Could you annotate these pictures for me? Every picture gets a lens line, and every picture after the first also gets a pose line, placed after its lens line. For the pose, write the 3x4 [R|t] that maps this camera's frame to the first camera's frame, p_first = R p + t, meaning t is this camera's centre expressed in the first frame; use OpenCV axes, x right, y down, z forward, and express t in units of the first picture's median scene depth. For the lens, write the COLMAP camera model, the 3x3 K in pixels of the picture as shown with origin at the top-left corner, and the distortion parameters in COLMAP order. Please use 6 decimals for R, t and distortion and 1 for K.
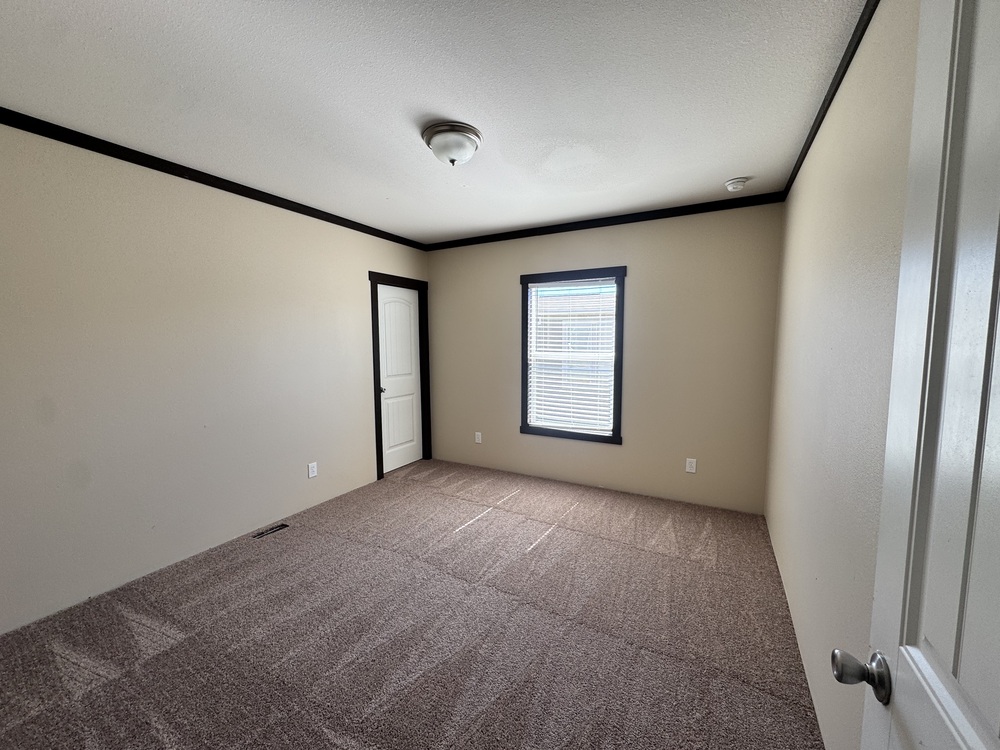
lens RADIAL K [[399.8, 0, 496.6], [0, 399.8, 374.7], [0, 0, 1]] dist [0.000430, 0.000763]
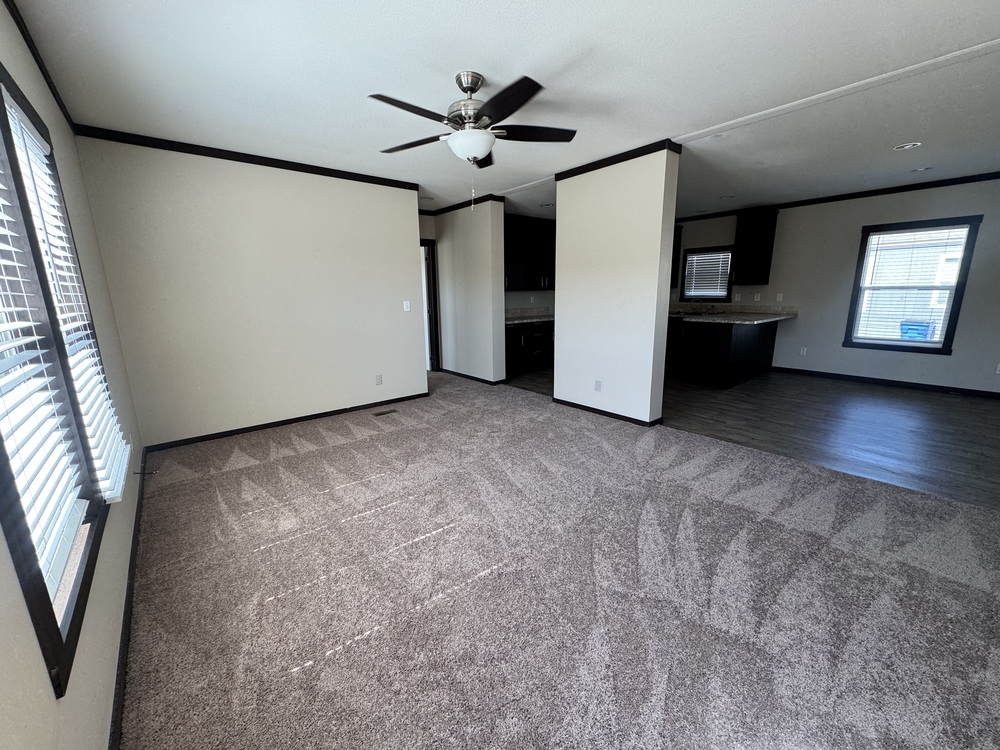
lens RADIAL K [[399.8, 0, 499.1], [0, 399.8, 376.4], [0, 0, 1]] dist [0.000430, 0.000763]
pose [[0.946942, 0.057695, -0.316184, -0.634624], [-0.019212, 0.992158, 0.123503, 0.104646], [0.320830, -0.110876, 0.940625, -0.688460]]
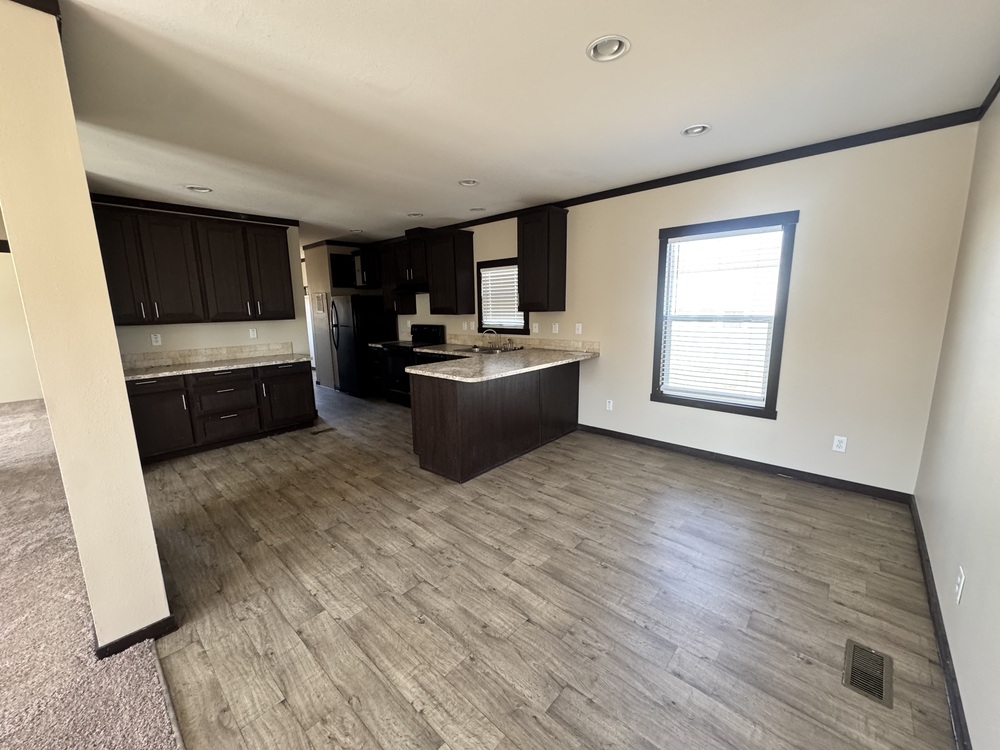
lens RADIAL K [[399.8, 0, 499.2], [0, 399.8, 377.6], [0, 0, 1]] dist [0.000430, 0.000763]
pose [[0.981552, 0.020130, -0.190132, -0.118613], [-0.003988, 0.996381, 0.084904, 0.013036], [0.191153, -0.082580, 0.978080, 0.011434]]
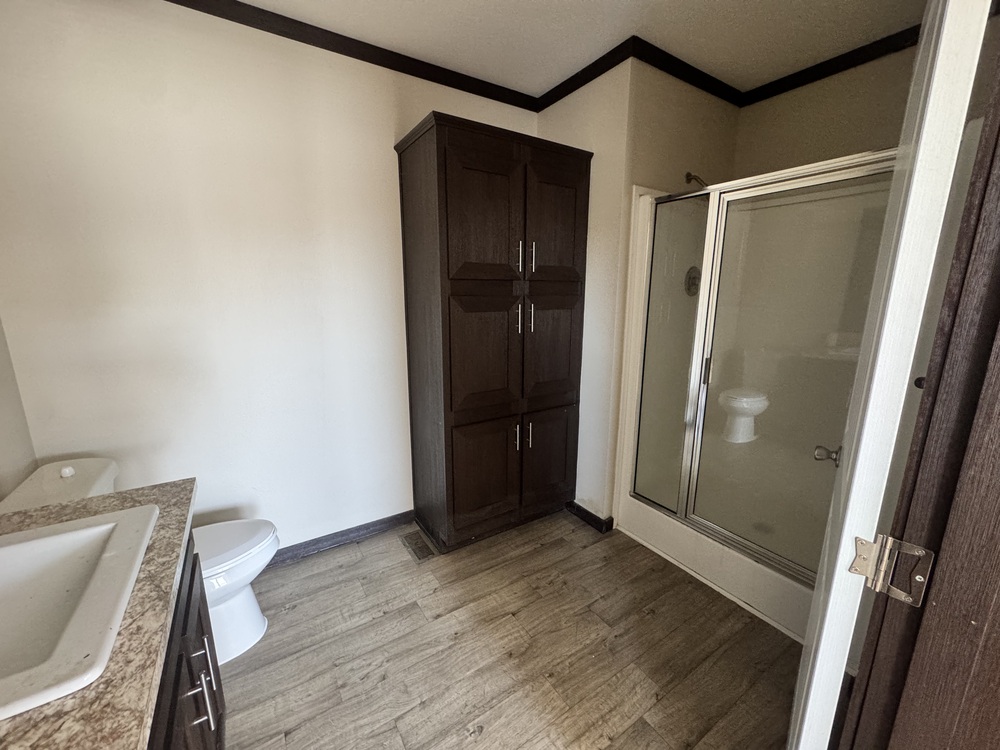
lens RADIAL K [[399.8, 0, 502.4], [0, 399.8, 362.7], [0, 0, 1]] dist [0.000430, 0.000763]
pose [[0.423177, -0.155870, 0.892539, -0.706412], [0.074670, 0.987740, 0.137093, -0.018190], [-0.902965, 0.008632, 0.429628, 0.371625]]
